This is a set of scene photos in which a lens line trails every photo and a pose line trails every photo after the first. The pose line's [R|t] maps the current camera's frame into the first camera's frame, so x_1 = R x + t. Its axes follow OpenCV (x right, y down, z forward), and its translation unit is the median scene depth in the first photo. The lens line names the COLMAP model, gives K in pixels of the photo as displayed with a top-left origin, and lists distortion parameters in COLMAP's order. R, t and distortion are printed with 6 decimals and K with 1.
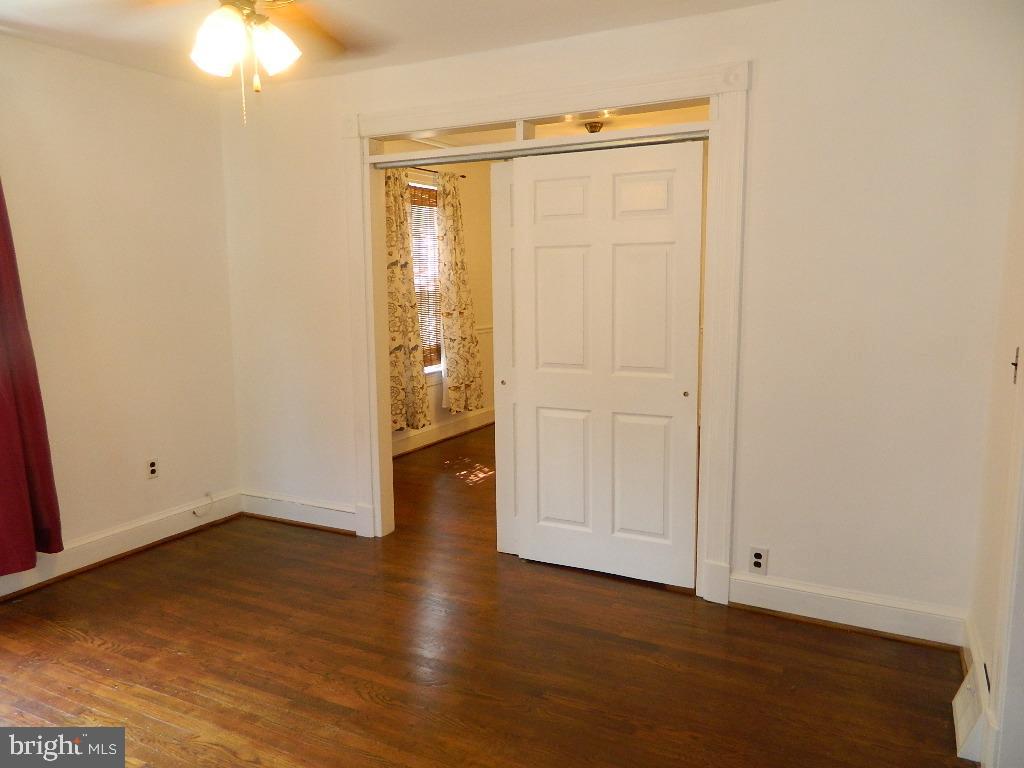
lens RADIAL K [[775.3, 0, 512.6], [0, 775.3, 371.9], [0, 0, 1]] dist [0.025636, -0.004505]
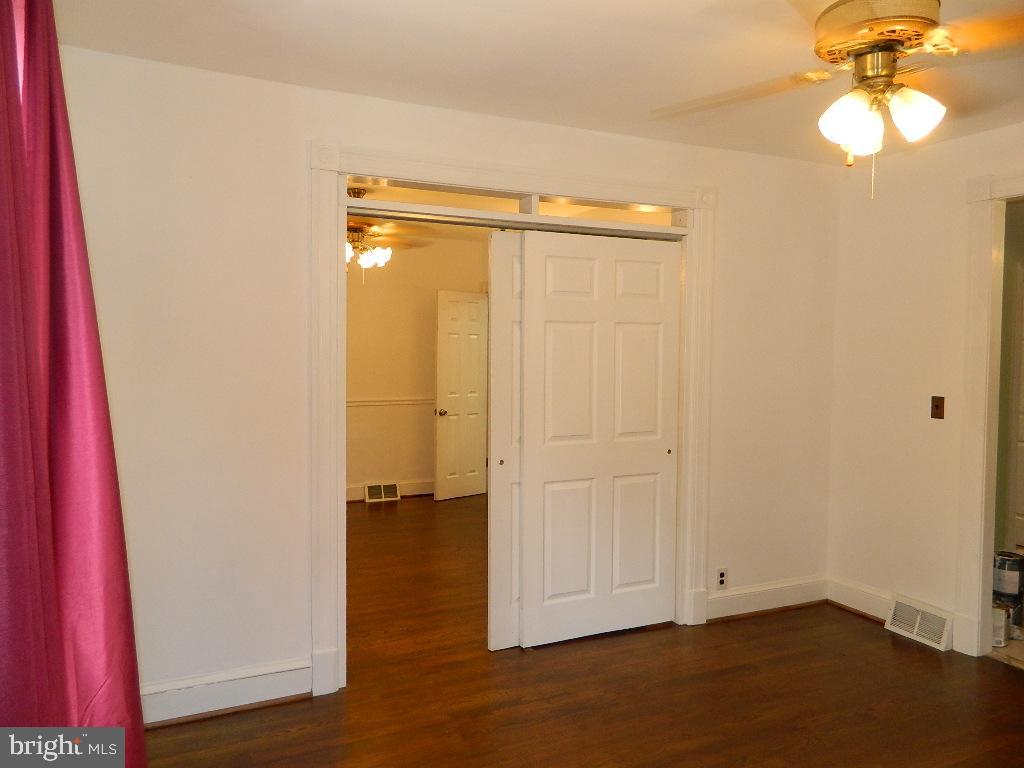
lens RADIAL K [[799.3, 0, 511.9], [0, 799.3, 375.7], [0, 0, 1]] dist [0.045728, -0.029841]
pose [[0.577975, -0.012736, 0.815955, -0.777790], [0.087963, 0.995025, -0.046777, -0.043127], [-0.811300, 0.098809, 0.576220, 0.416746]]
